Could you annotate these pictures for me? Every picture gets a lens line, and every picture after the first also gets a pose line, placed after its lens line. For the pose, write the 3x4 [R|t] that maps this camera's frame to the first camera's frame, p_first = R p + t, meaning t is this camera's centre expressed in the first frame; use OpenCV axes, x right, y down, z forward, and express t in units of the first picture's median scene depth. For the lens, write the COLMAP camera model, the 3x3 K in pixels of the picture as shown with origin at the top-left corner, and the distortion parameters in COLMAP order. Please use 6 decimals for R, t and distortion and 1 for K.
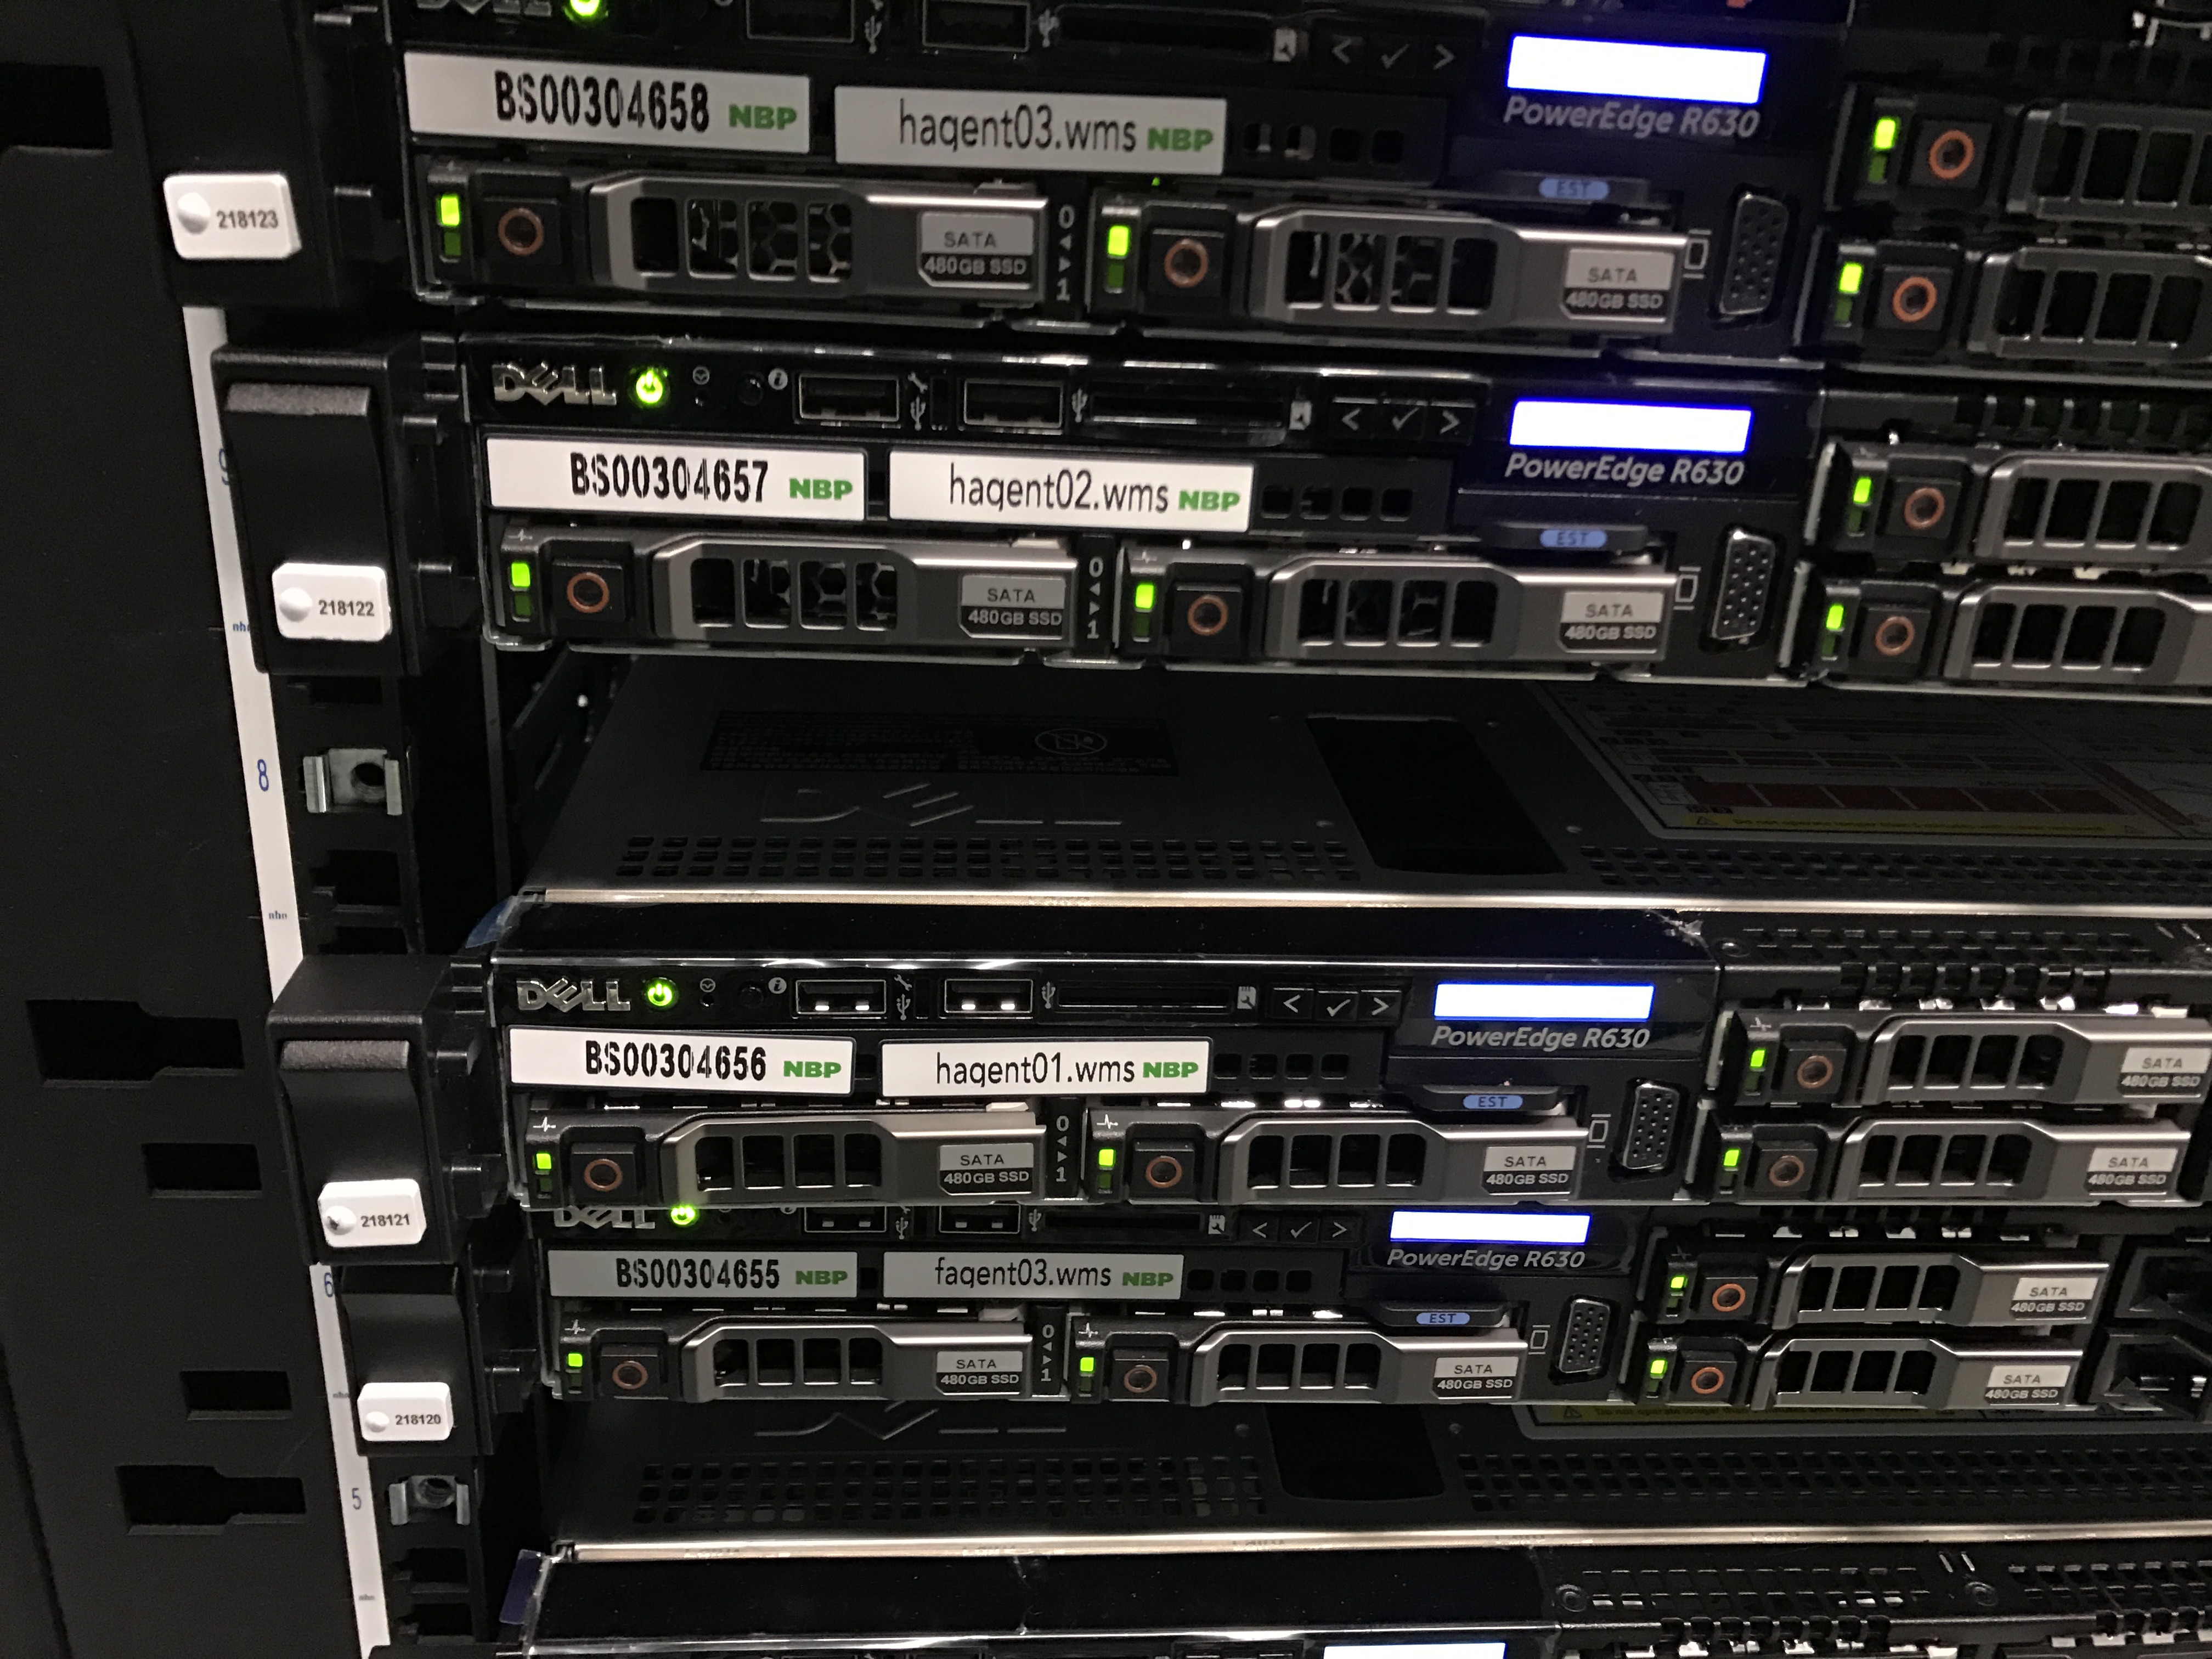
lens RADIAL K [[1845.6, 0, 1108.8], [0, 1845.6, 837.1], [0, 0, 1]] dist [0.018478, -0.005926]
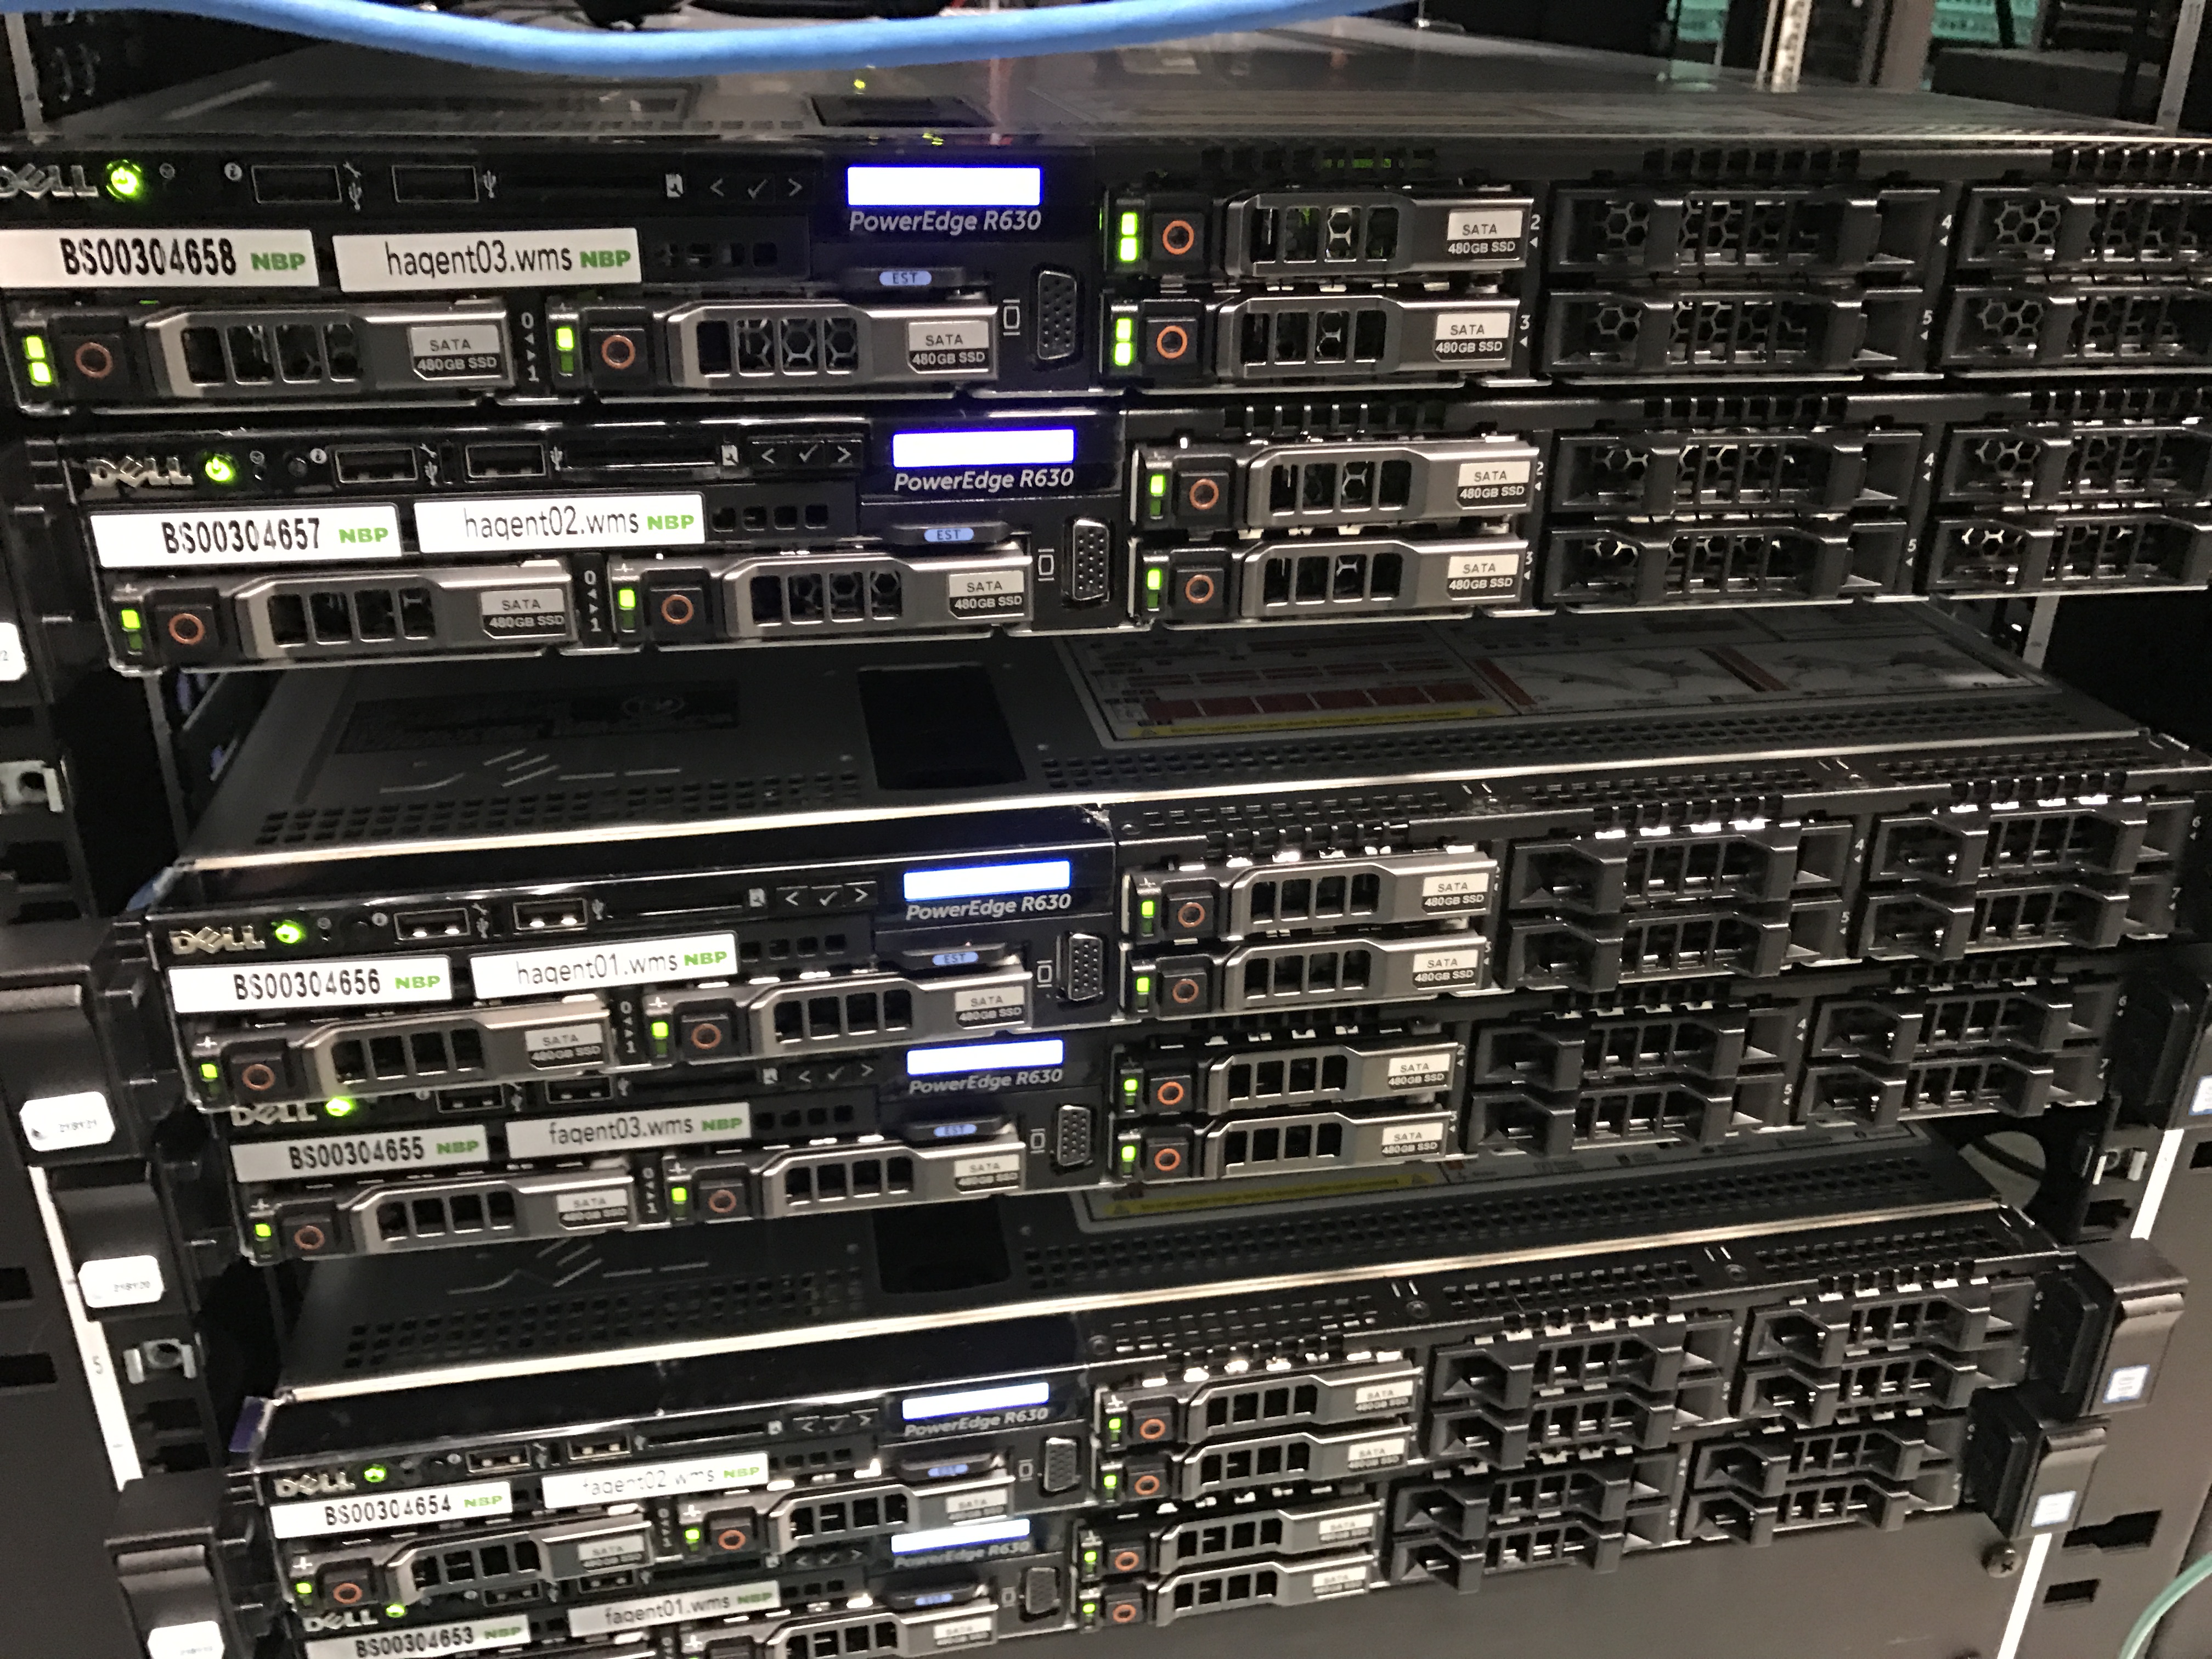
lens RADIAL K [[1845.6, 0, 1101.4], [0, 1845.6, 844.9], [0, 0, 1]] dist [0.018478, -0.005926]
pose [[0.992573, -0.084141, 0.087864, 0.207035], [0.080462, 0.995759, 0.044607, 0.011552], [-0.091244, -0.037206, 0.995133, -0.325062]]
